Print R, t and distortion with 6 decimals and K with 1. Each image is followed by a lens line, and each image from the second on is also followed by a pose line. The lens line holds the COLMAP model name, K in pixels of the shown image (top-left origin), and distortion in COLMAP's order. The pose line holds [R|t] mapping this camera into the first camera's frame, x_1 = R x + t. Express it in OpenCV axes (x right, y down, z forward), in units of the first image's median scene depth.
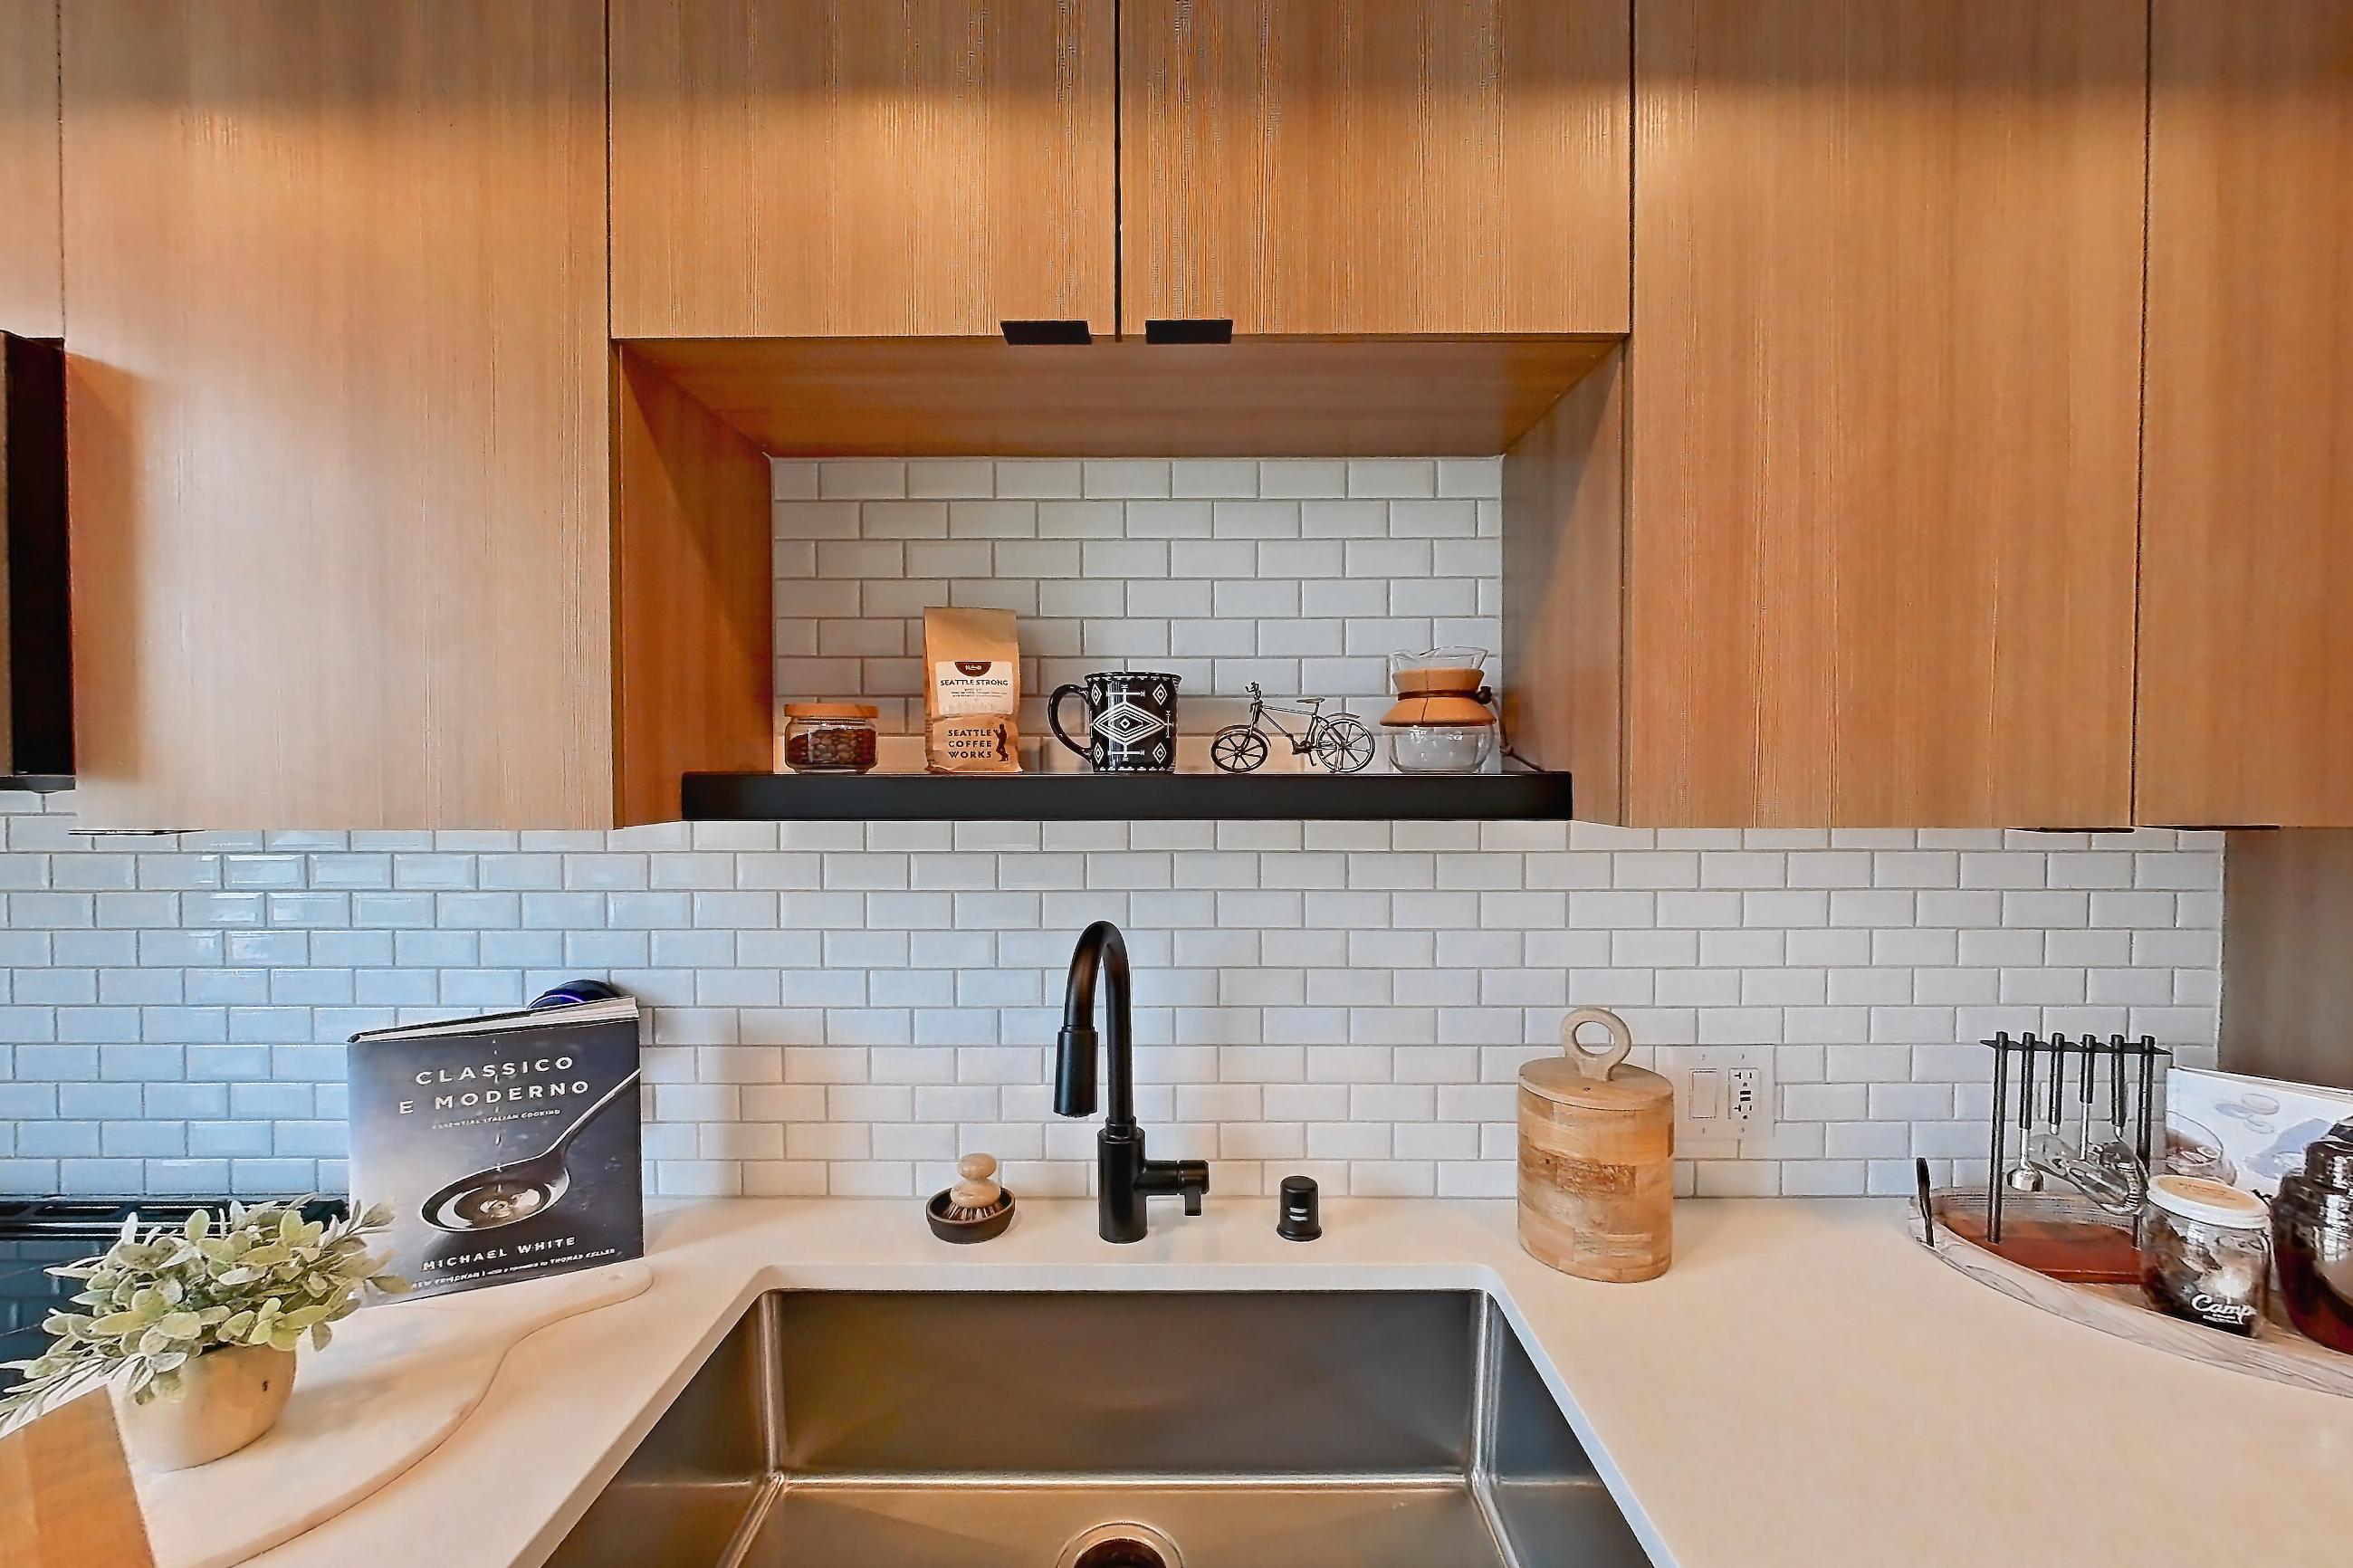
lens RADIAL K [[1055.0, 0, 1180.5], [0, 1055.0, 772.2], [0, 0, 1]] dist [-0.005903, -0.000956]
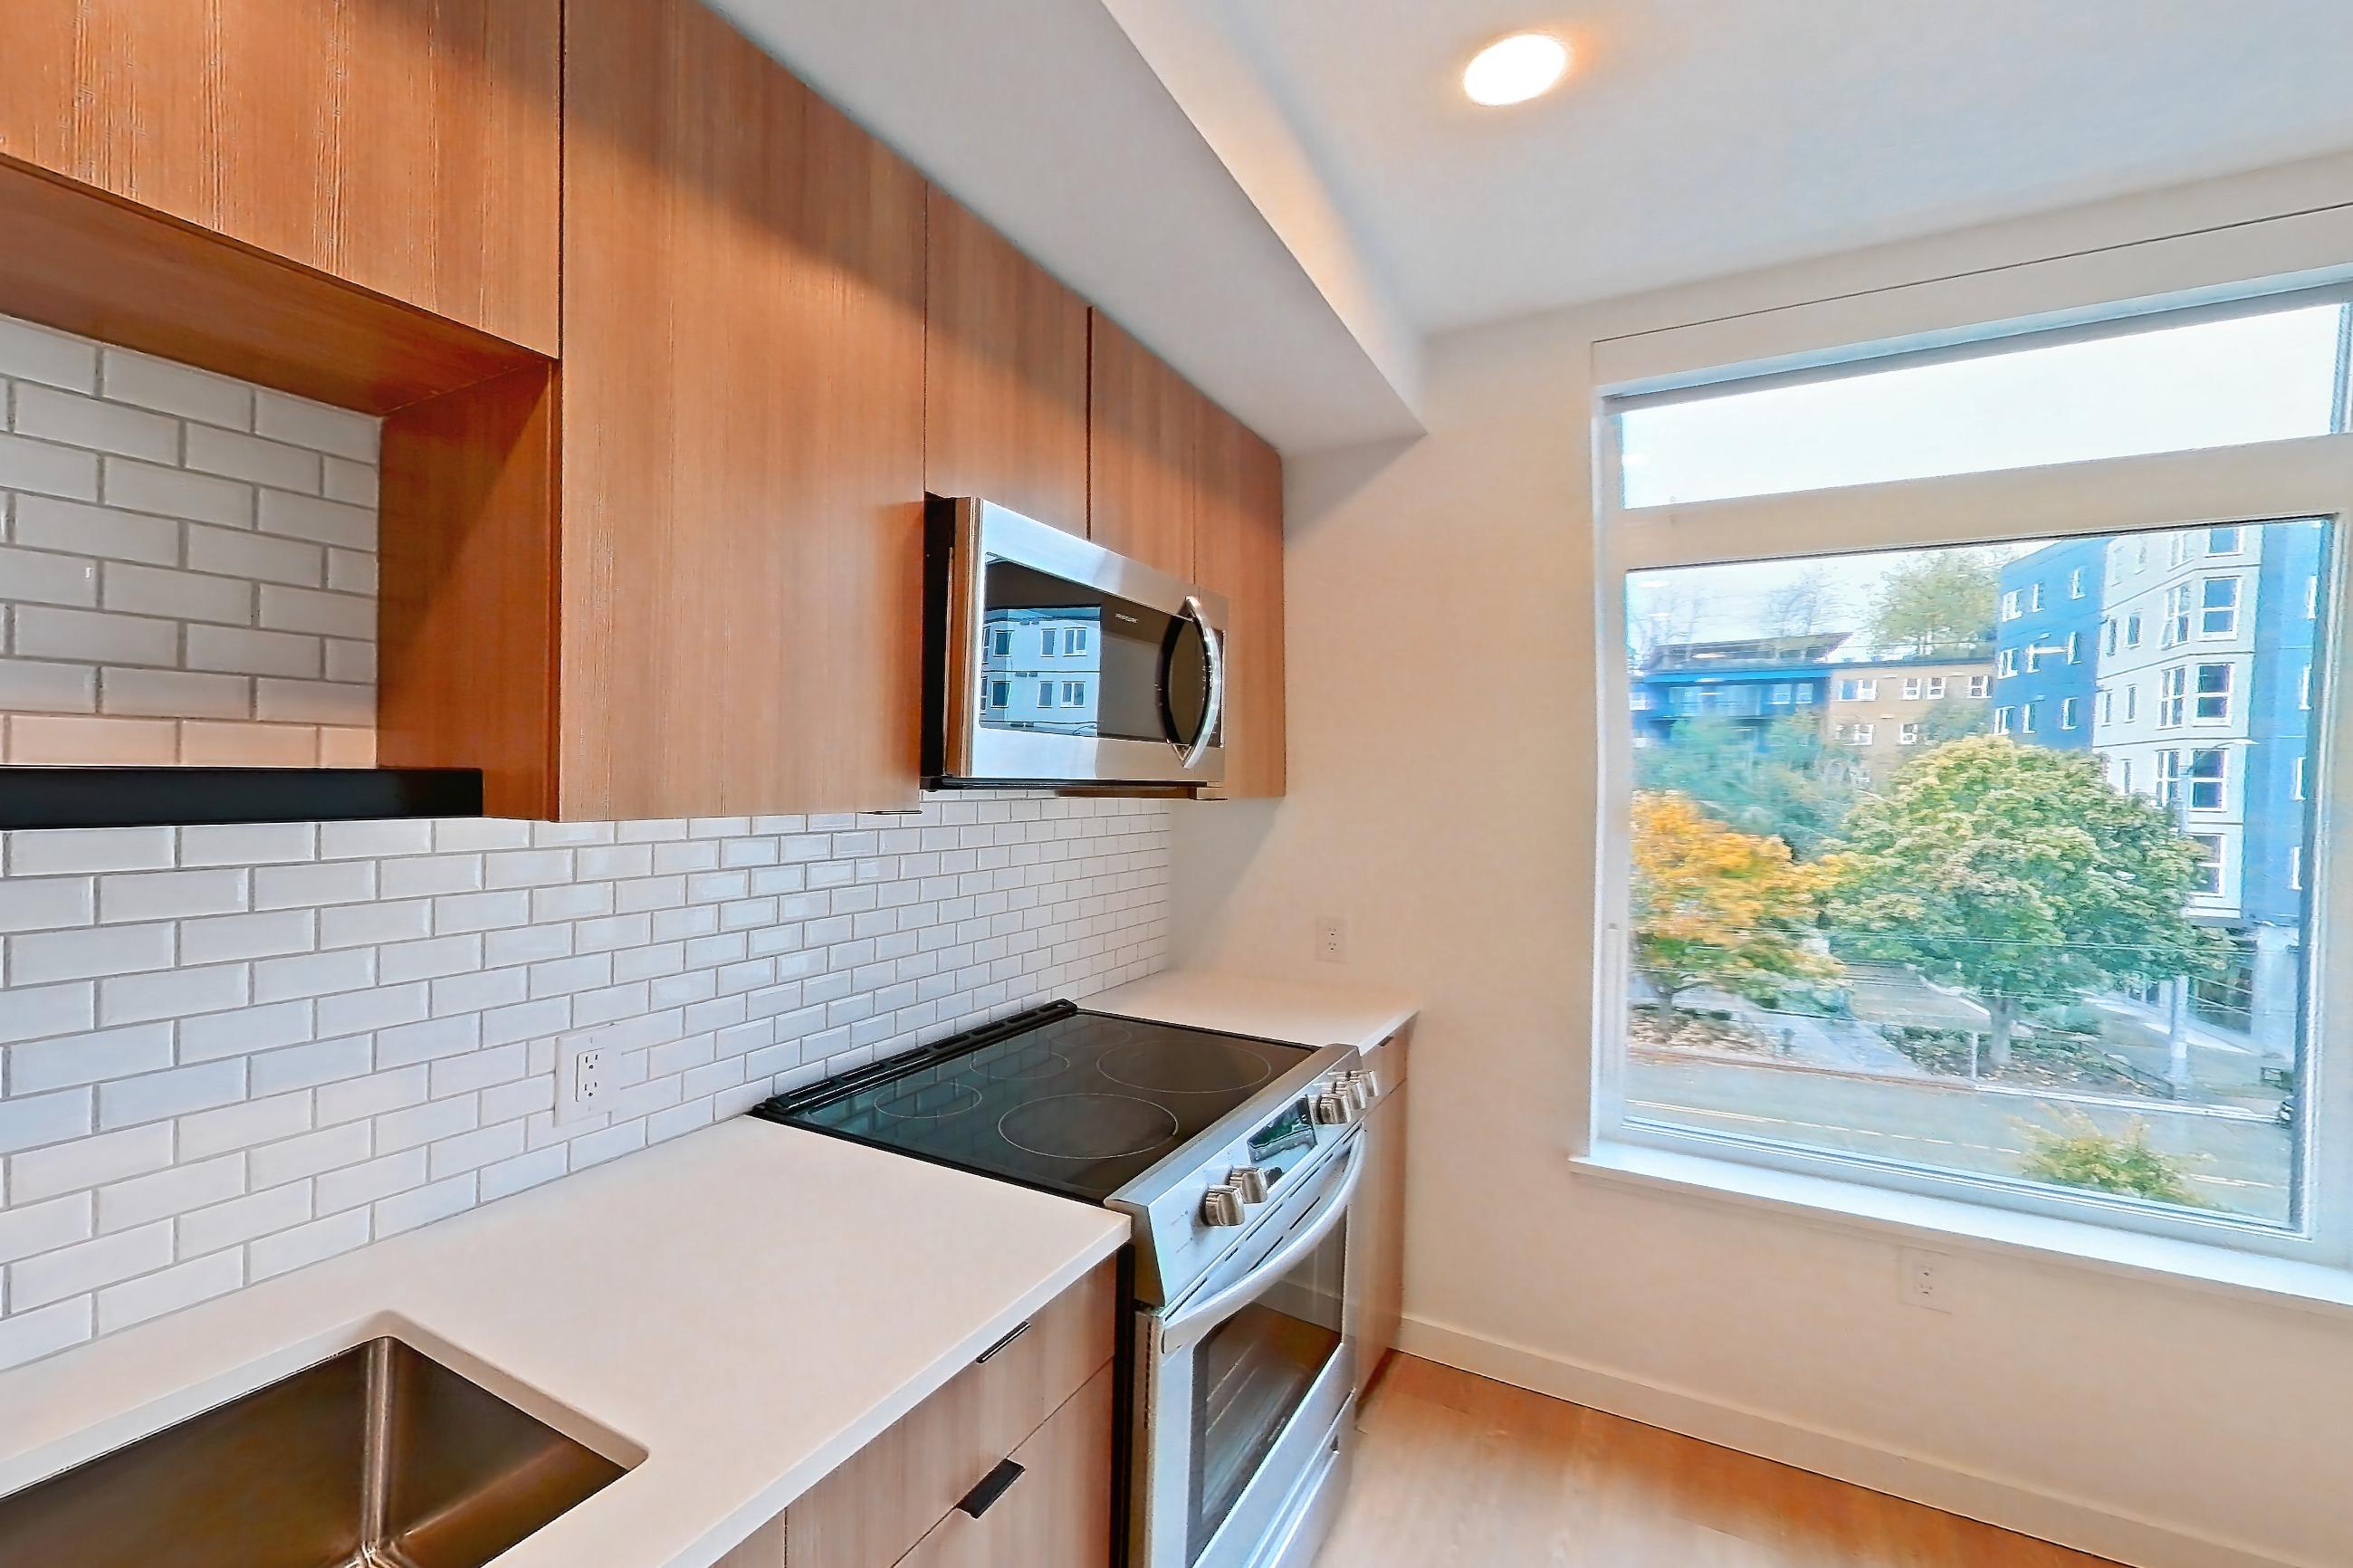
lens RADIAL K [[1055.0, 0, 1140.8], [0, 1055.0, 780.0], [0, 0, 1]] dist [-0.005903, -0.000956]
pose [[0.467482, 0.007448, 0.883971, -0.198248], [-0.012877, 0.999916, -0.001615, 0.001082], [-0.883909, -0.010628, 0.467538, 0.002151]]
